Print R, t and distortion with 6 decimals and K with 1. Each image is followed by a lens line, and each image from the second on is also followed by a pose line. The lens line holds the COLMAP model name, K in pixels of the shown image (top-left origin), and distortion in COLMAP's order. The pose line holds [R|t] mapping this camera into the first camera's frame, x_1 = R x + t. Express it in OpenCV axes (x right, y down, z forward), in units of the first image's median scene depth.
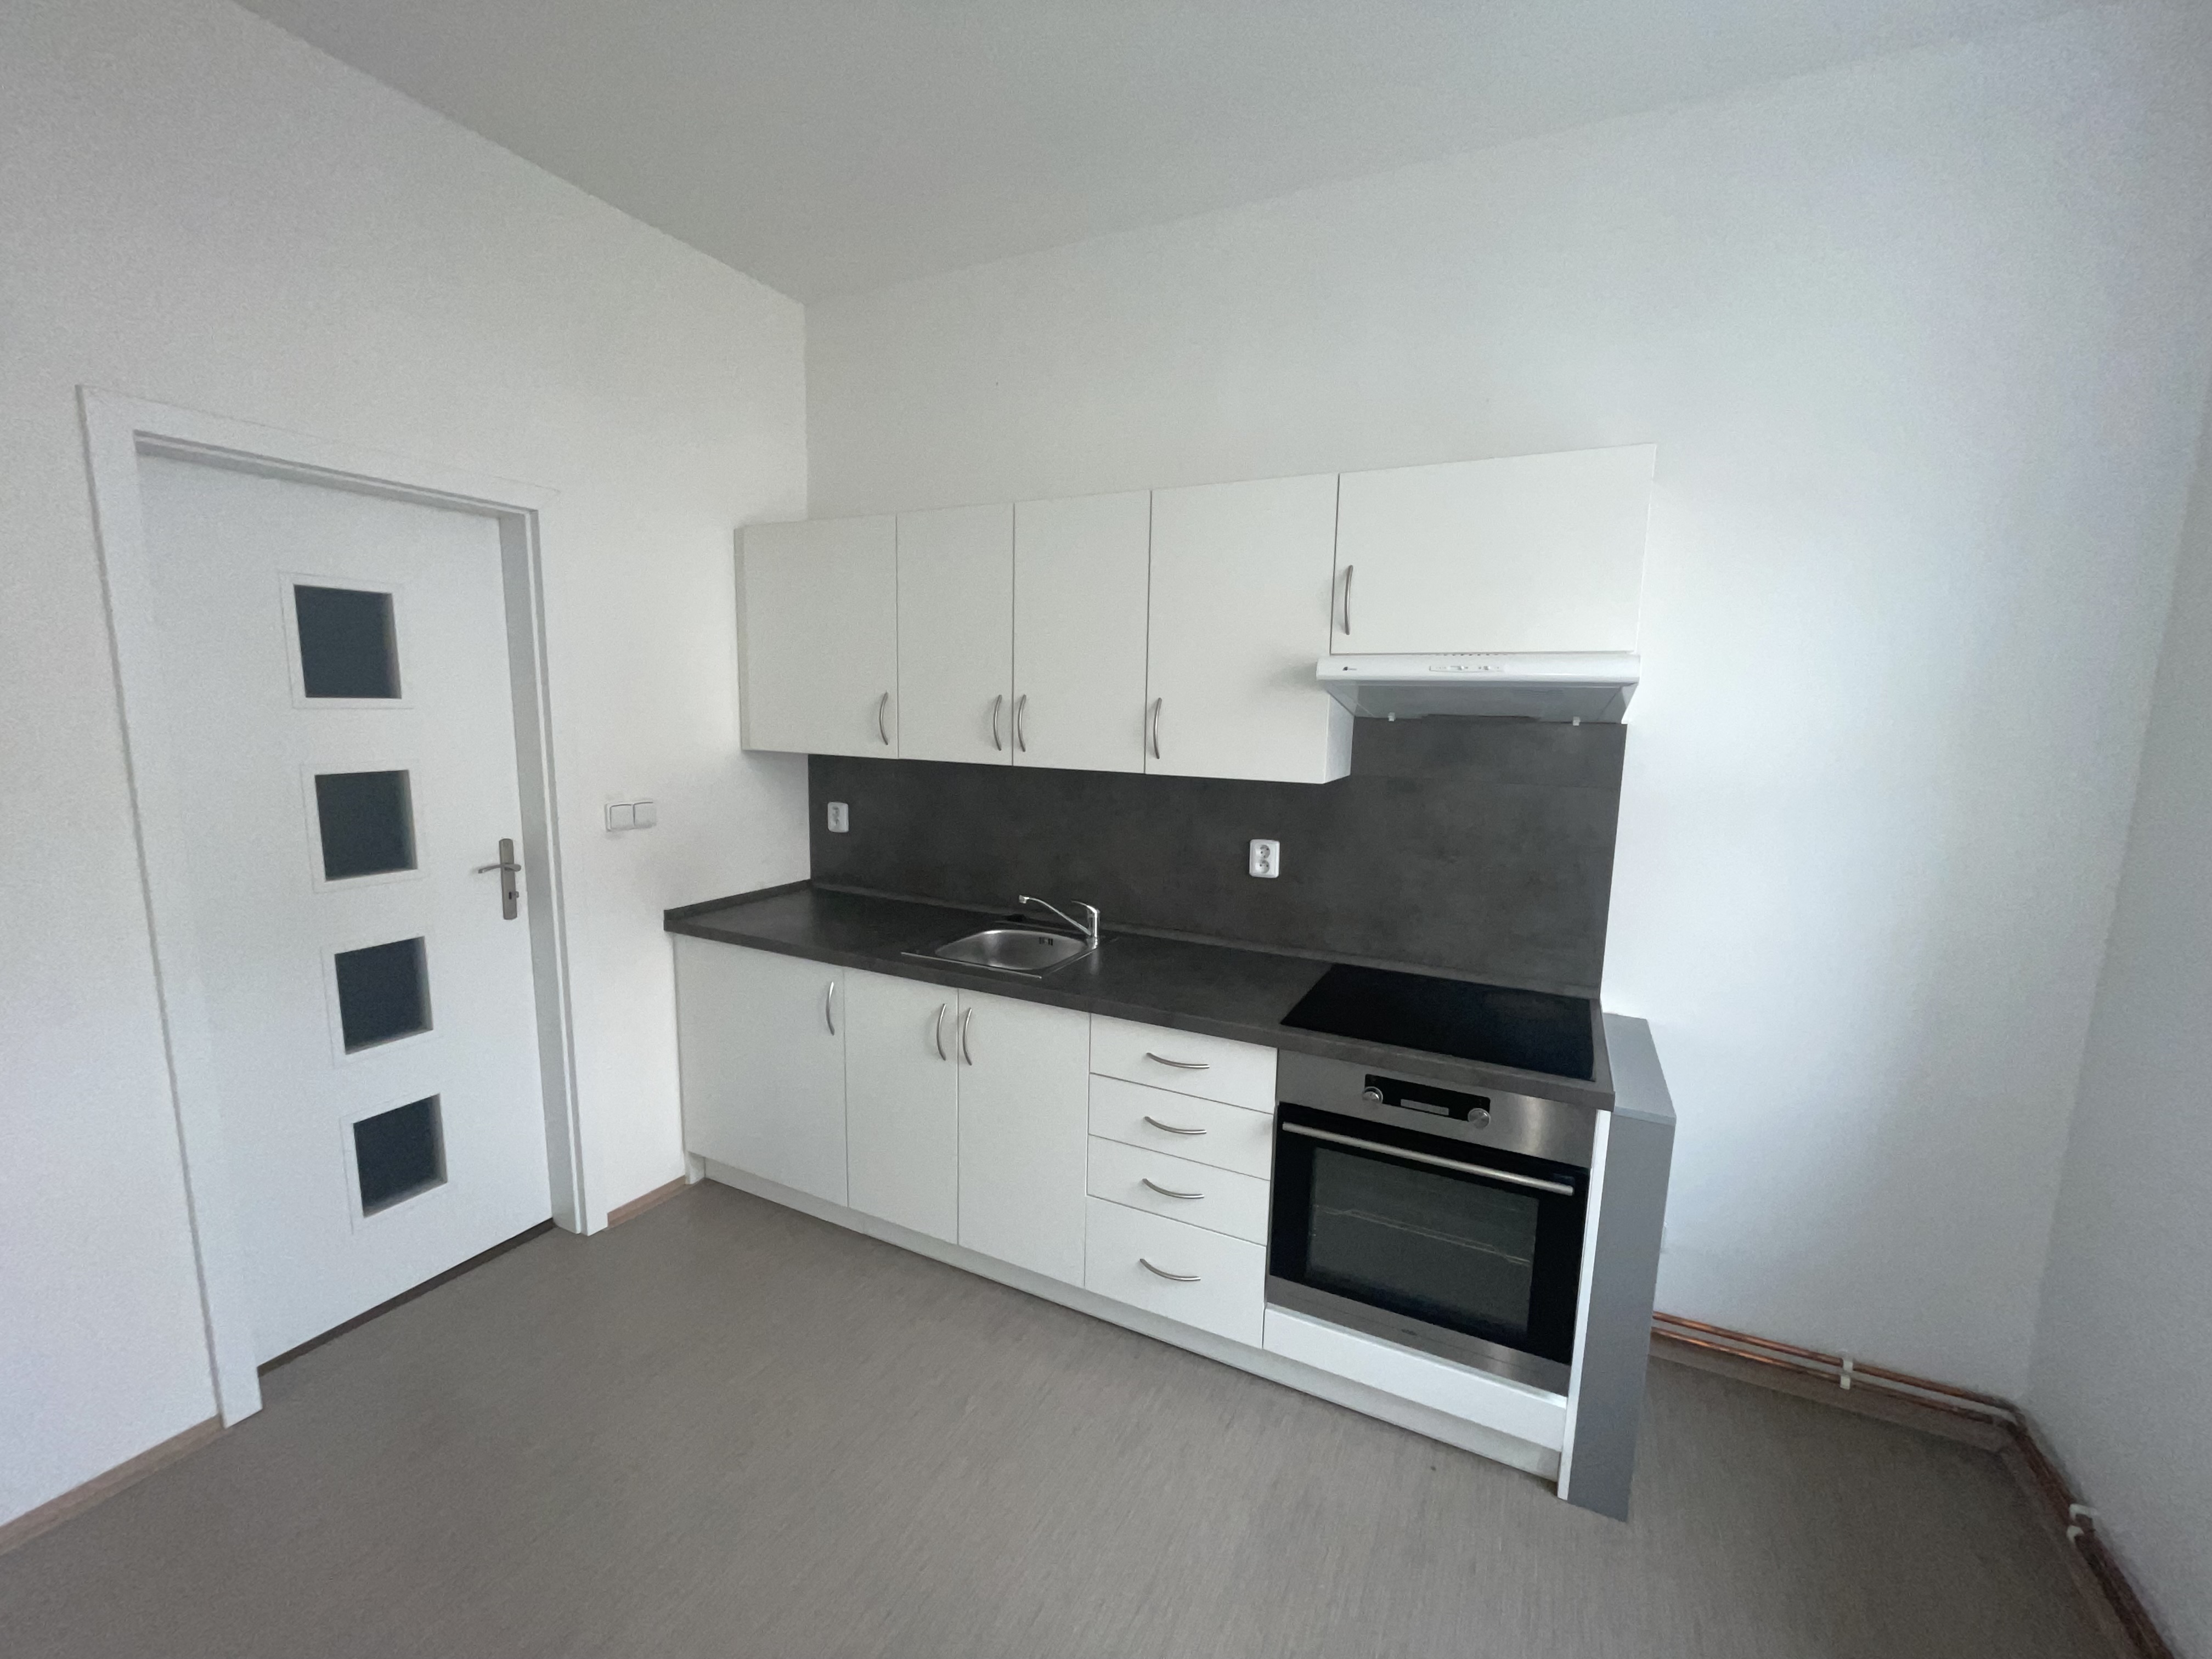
lens RADIAL K [[899.2, 0, 1107.6], [0, 899.2, 827.1], [0, 0, 1]] dist [-0.001205, 0.000018]
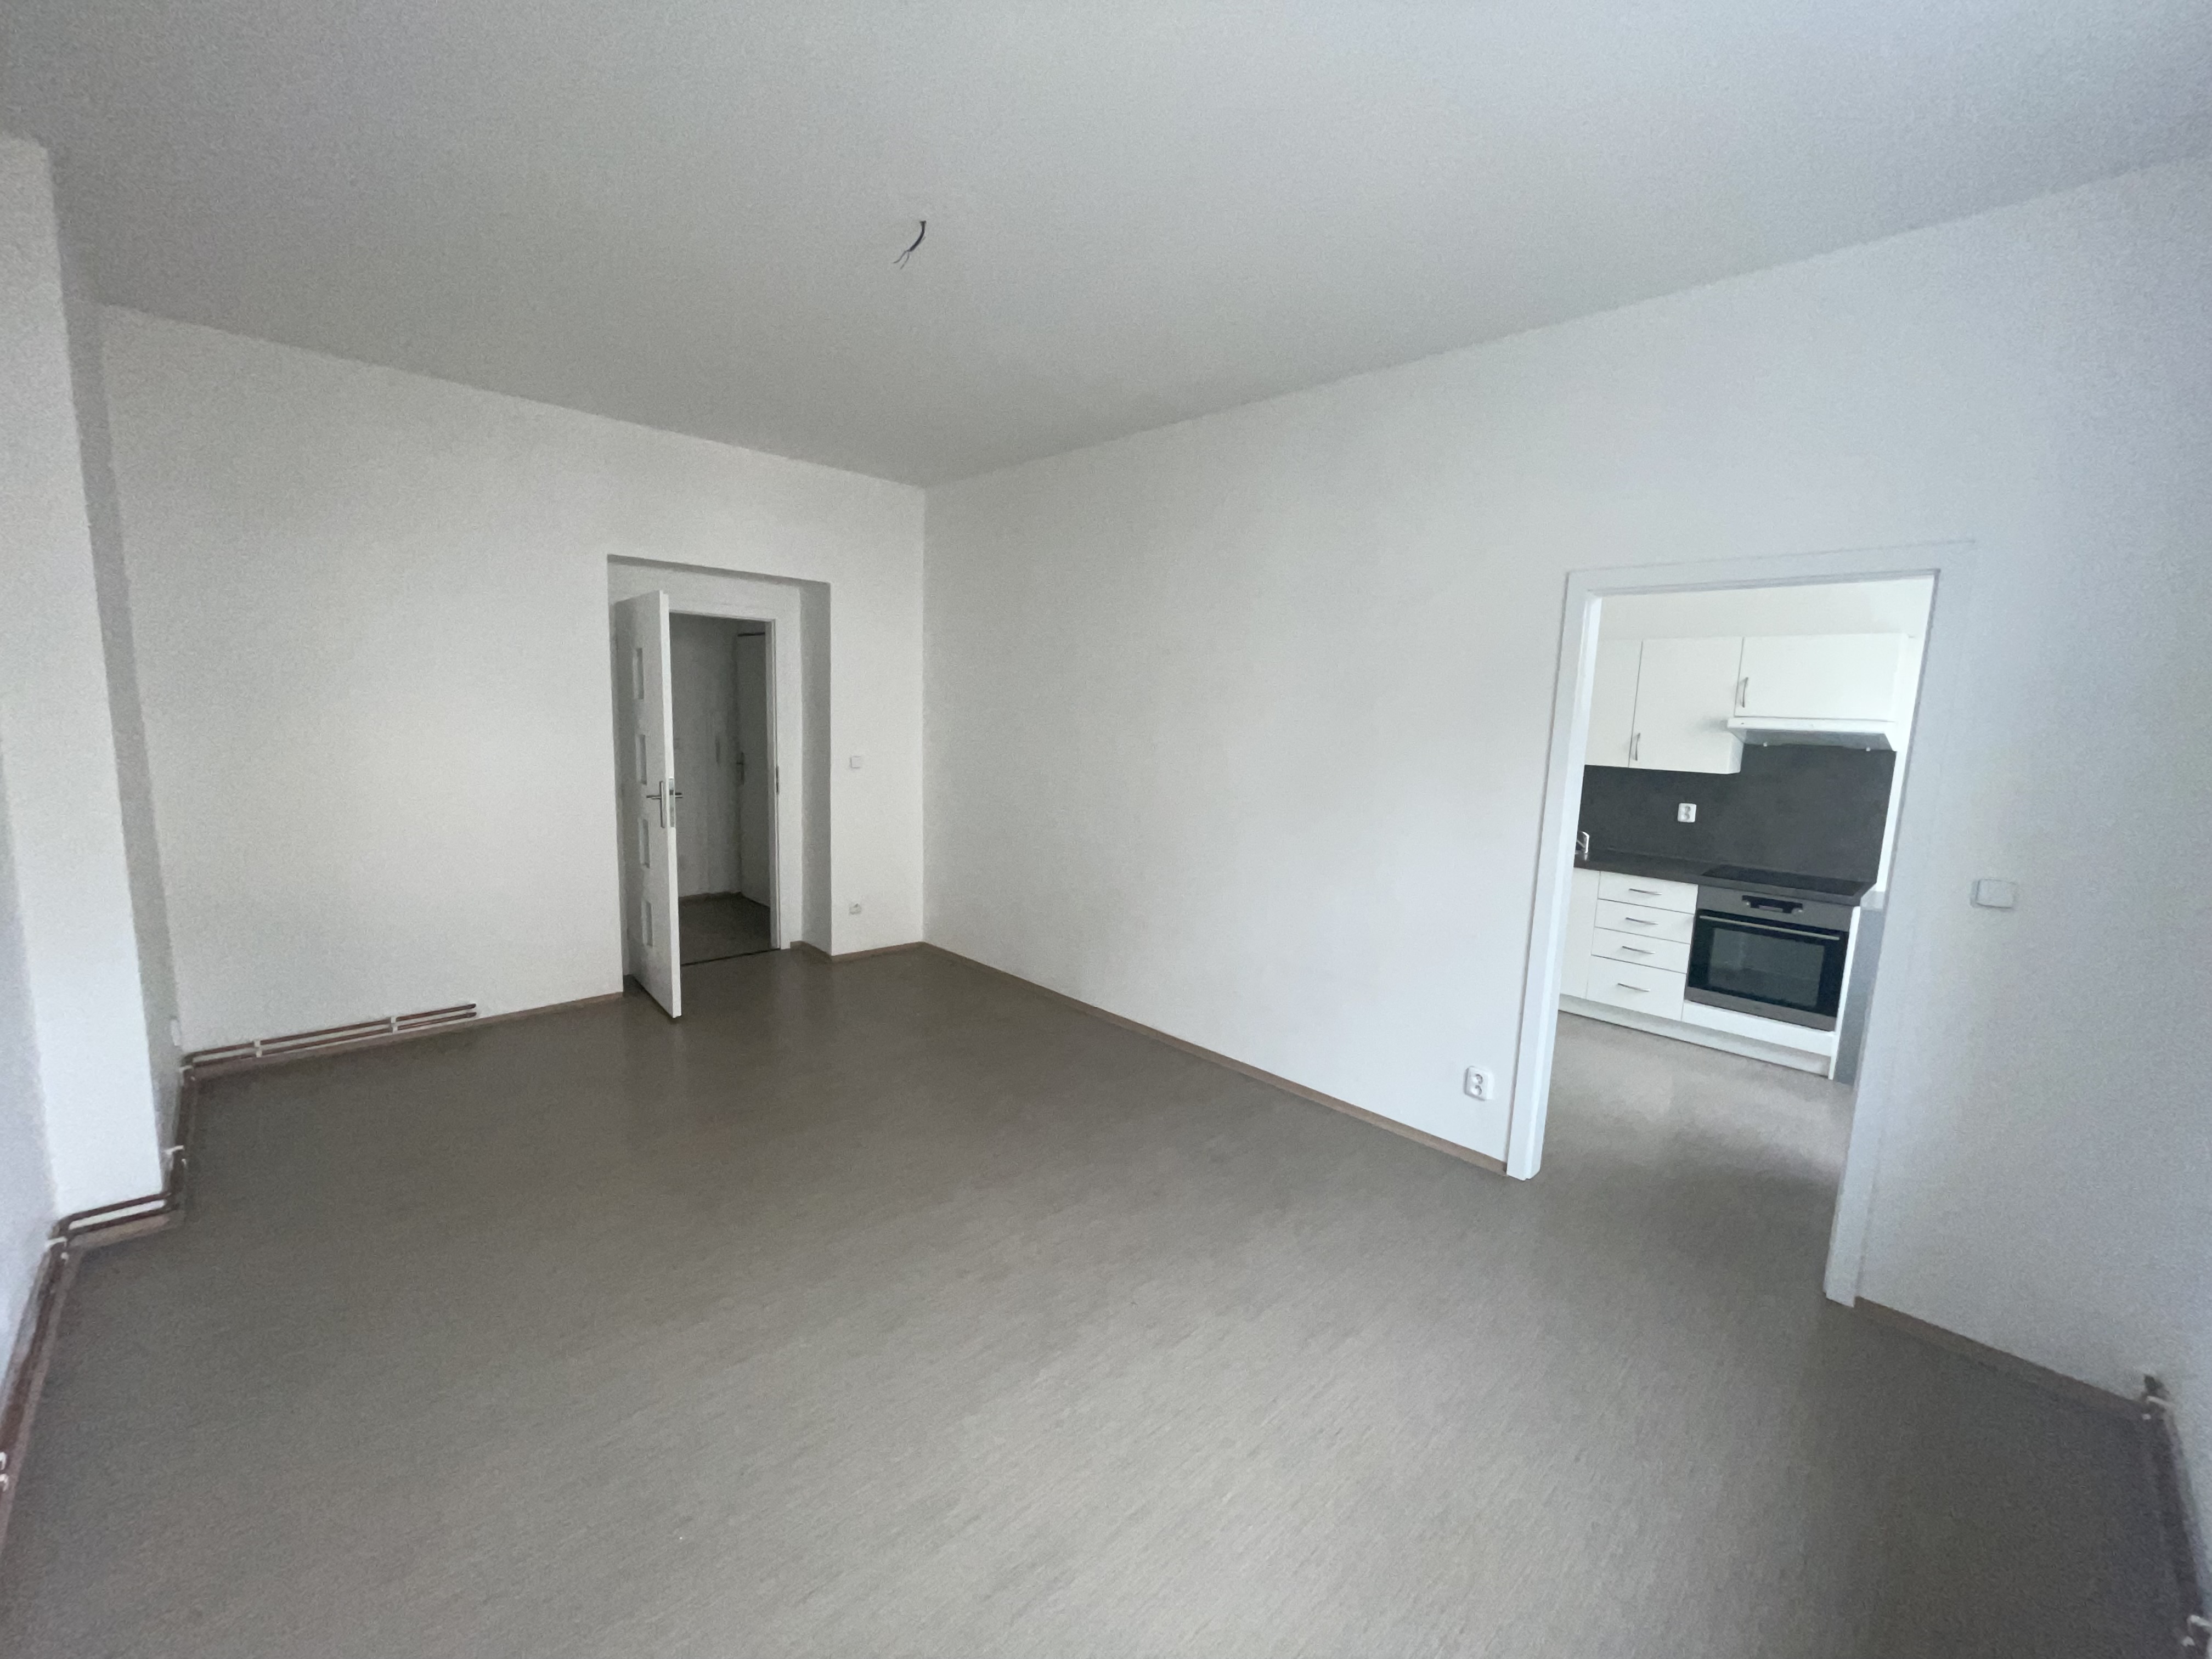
lens RADIAL K [[899.2, 0, 1111.1], [0, 899.2, 827.0], [0, 0, 1]] dist [-0.001205, 0.000018]
pose [[0.946314, 0.059488, -0.317728, -0.513059], [-0.064403, 0.997912, -0.004979, 0.202487], [0.316768, 0.025174, 0.948169, -1.669949]]
